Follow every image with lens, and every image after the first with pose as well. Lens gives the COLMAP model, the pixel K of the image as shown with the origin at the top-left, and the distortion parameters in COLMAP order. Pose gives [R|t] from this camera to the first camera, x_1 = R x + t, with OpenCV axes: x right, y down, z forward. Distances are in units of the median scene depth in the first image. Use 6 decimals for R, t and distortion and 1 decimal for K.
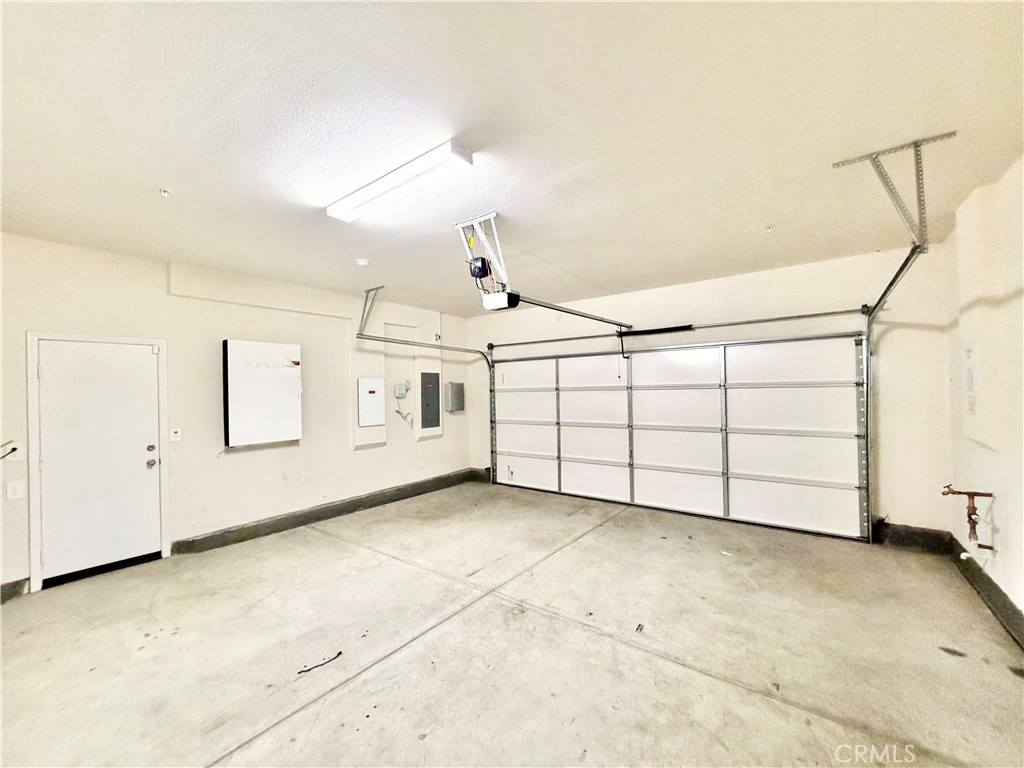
lens RADIAL K [[408.1, 0, 513.5], [0, 408.1, 388.4], [0, 0, 1]] dist [0.004030, 0.000271]
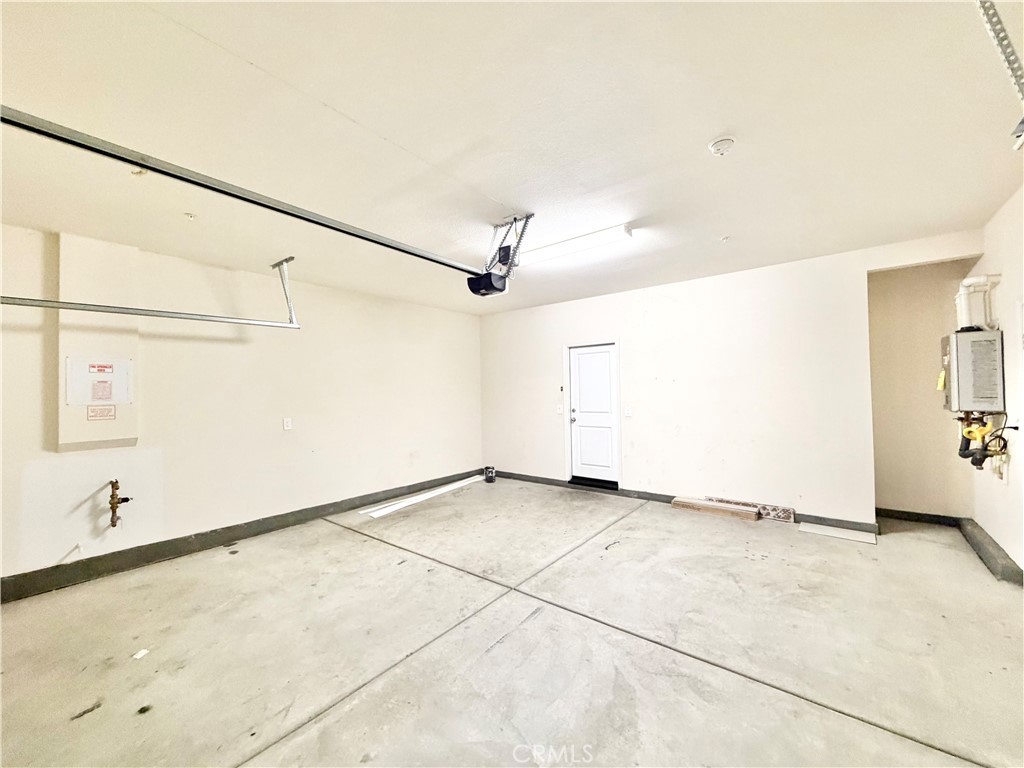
lens RADIAL K [[408.1, 0, 509.4], [0, 408.1, 384.2], [0, 0, 1]] dist [0.004030, 0.000271]
pose [[-0.998089, 0.036990, 0.049493, -0.121729], [0.036005, 0.999138, -0.020651, 0.027362], [-0.050214, -0.018829, -0.998561, 2.070616]]
